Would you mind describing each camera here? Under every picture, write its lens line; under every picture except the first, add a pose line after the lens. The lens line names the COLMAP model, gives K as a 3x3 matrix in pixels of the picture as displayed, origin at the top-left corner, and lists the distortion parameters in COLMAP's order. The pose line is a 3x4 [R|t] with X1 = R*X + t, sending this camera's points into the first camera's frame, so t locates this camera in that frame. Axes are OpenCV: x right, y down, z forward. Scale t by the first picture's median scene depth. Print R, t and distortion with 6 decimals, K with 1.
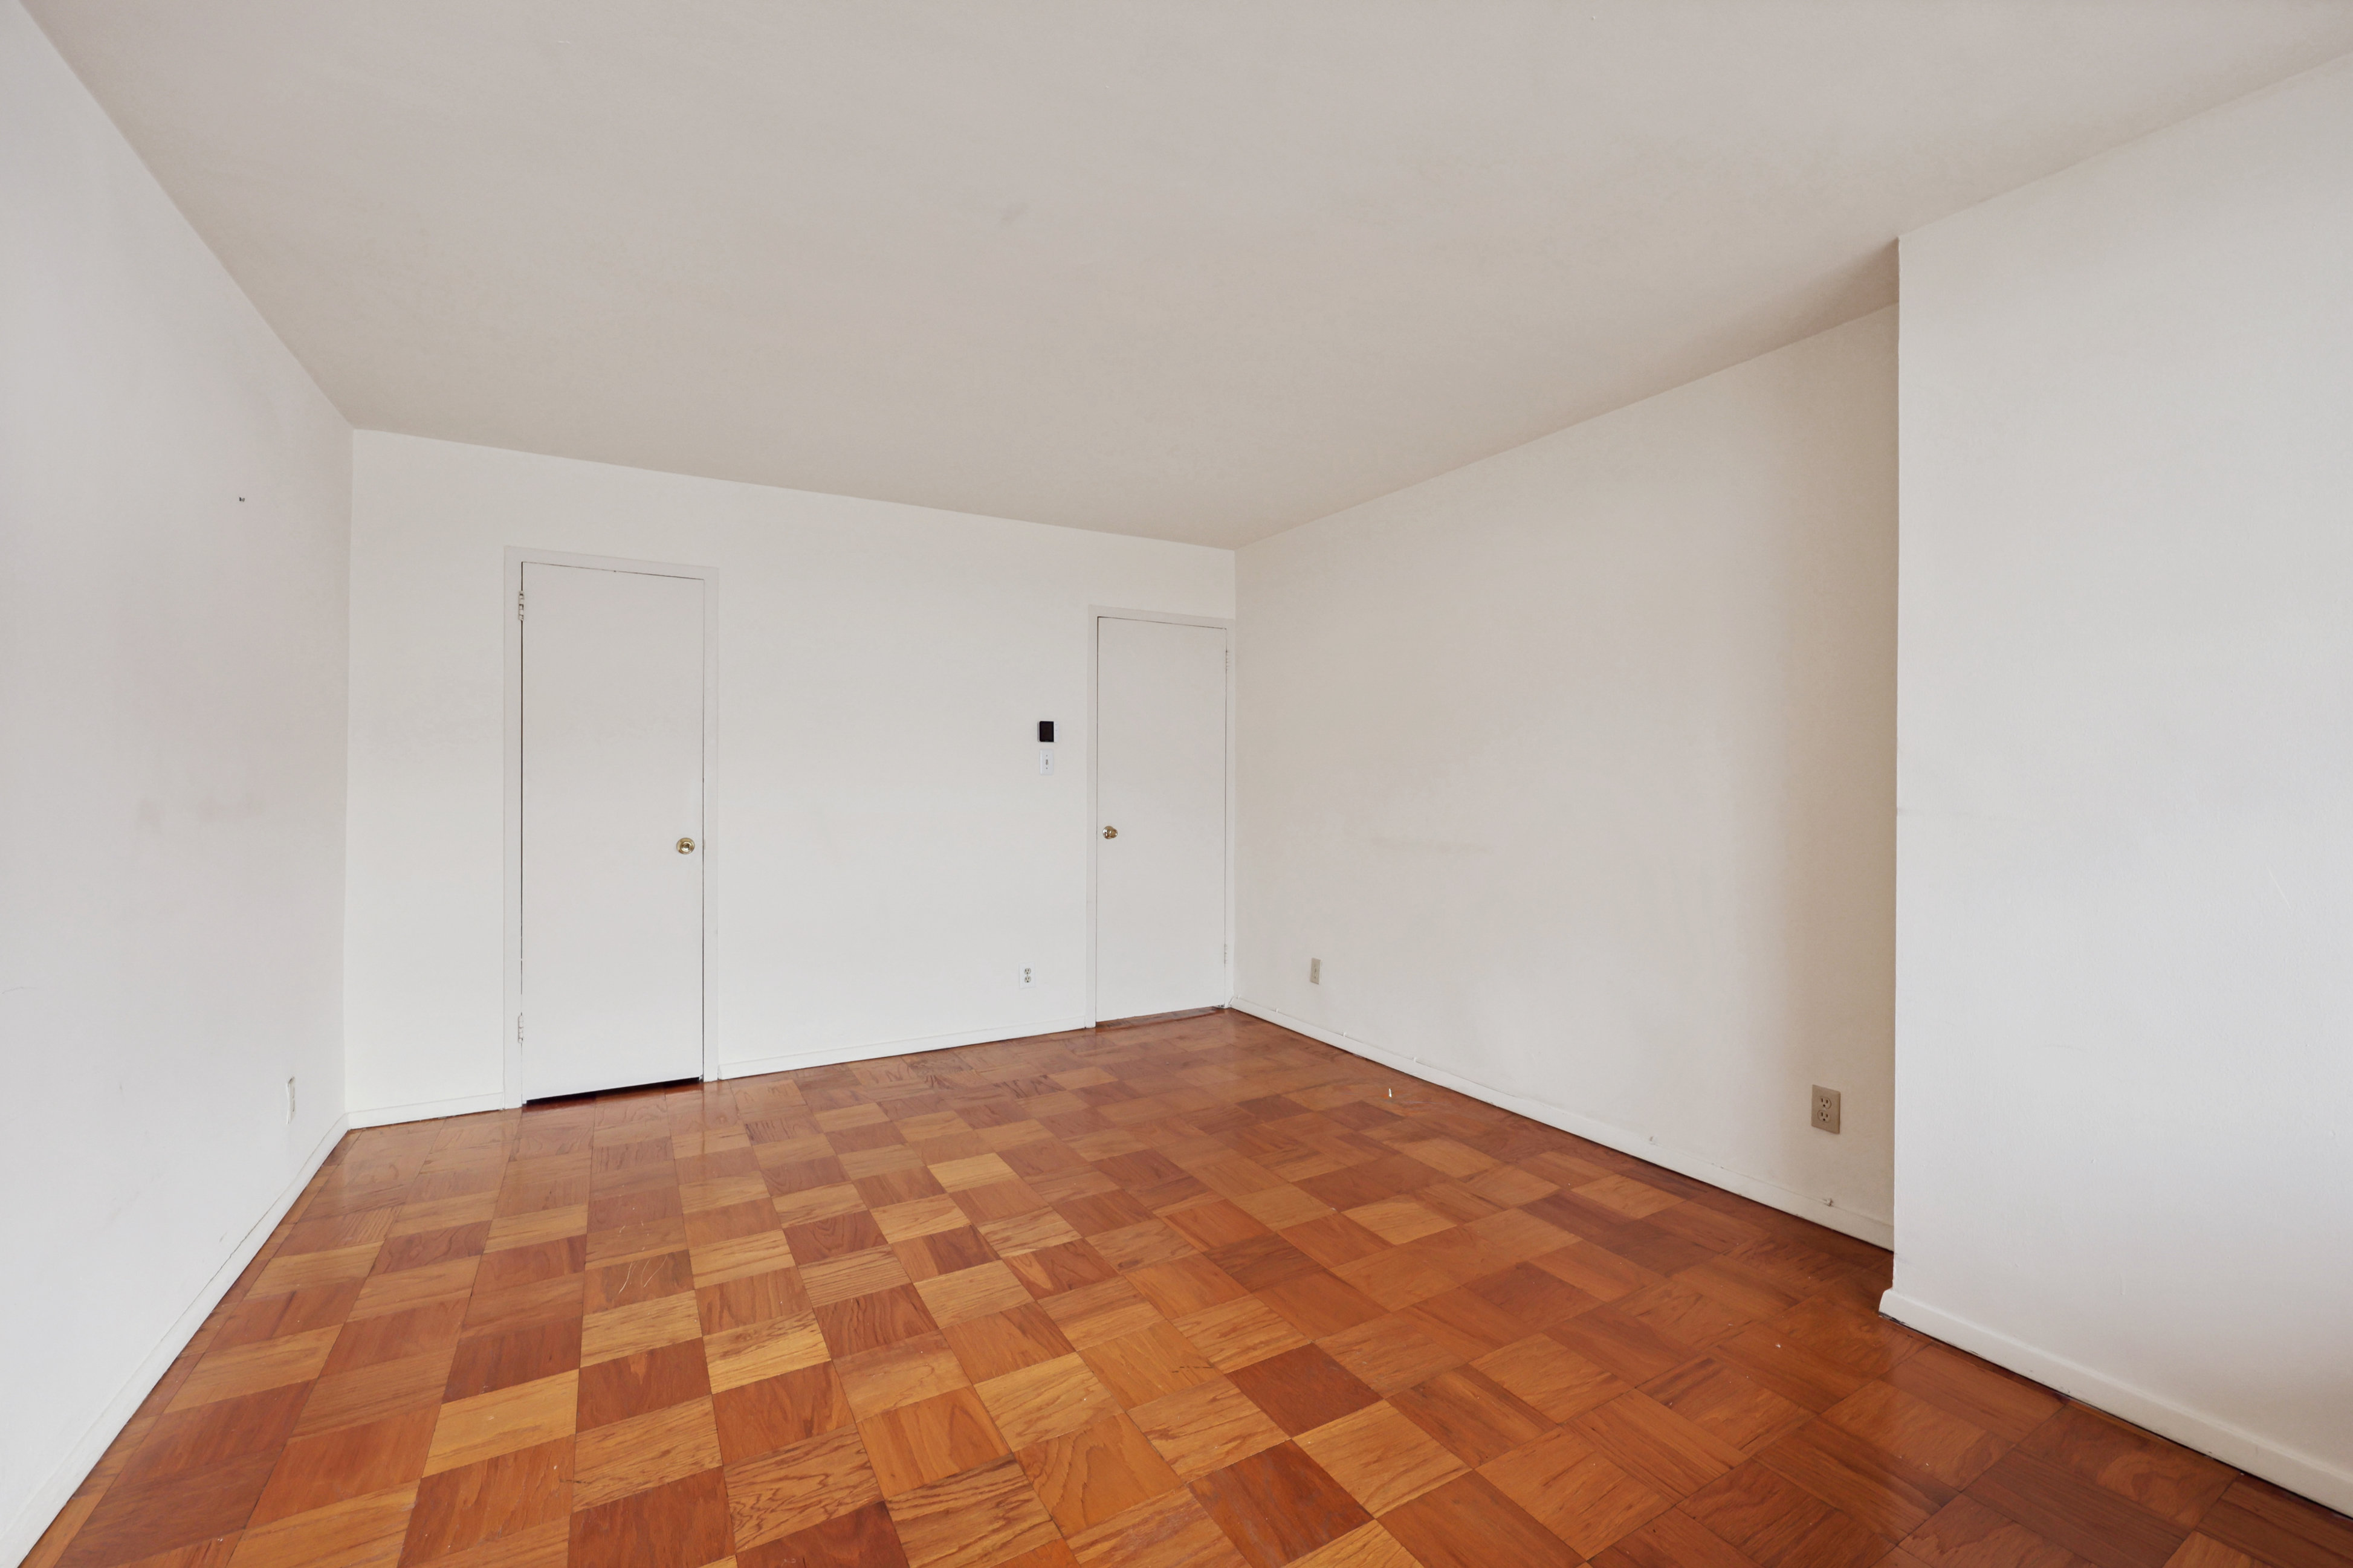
lens RADIAL K [[960.8, 0, 1180.4], [0, 960.8, 780.5], [0, 0, 1]] dist [-0.001735, 0.000263]
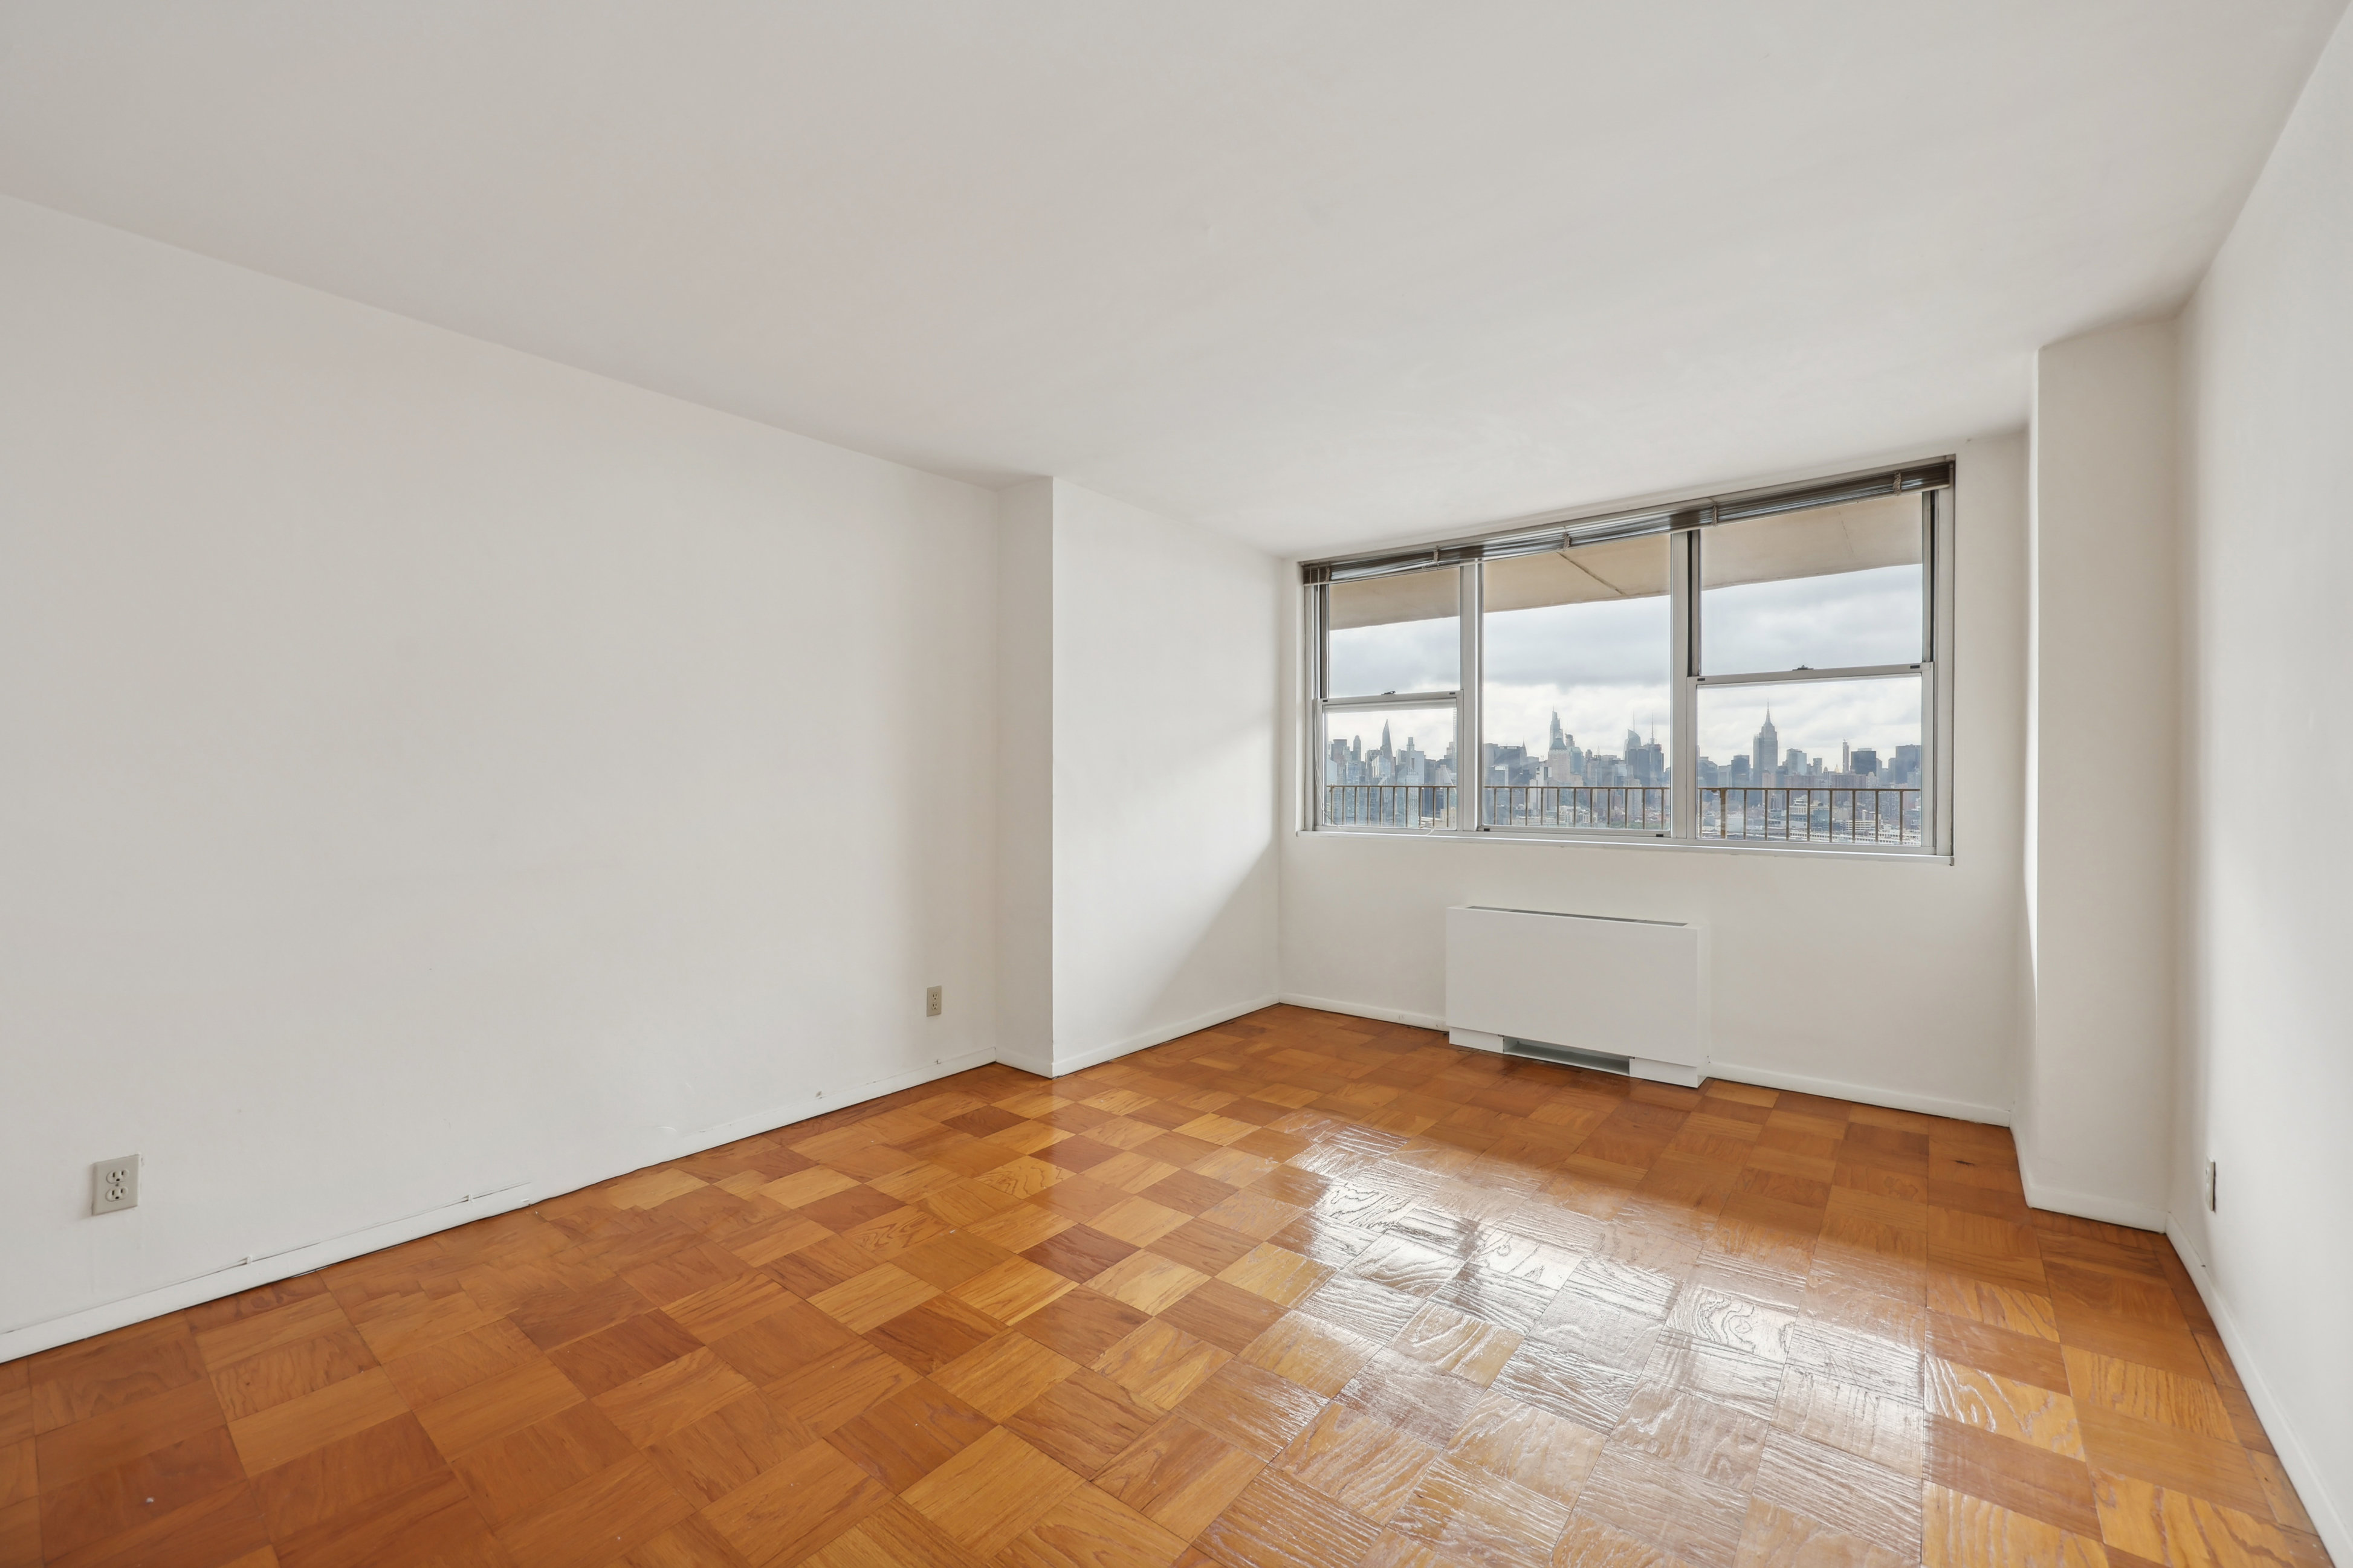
lens RADIAL K [[960.8, 0, 1161.8], [0, 960.8, 775.9], [0, 0, 1]] dist [-0.001735, 0.000263]
pose [[-0.359805, 0.007344, 0.932999, -0.745227], [0.003400, 0.999973, -0.006560, 0.004321], [-0.933021, 0.000812, -0.359820, 1.065112]]
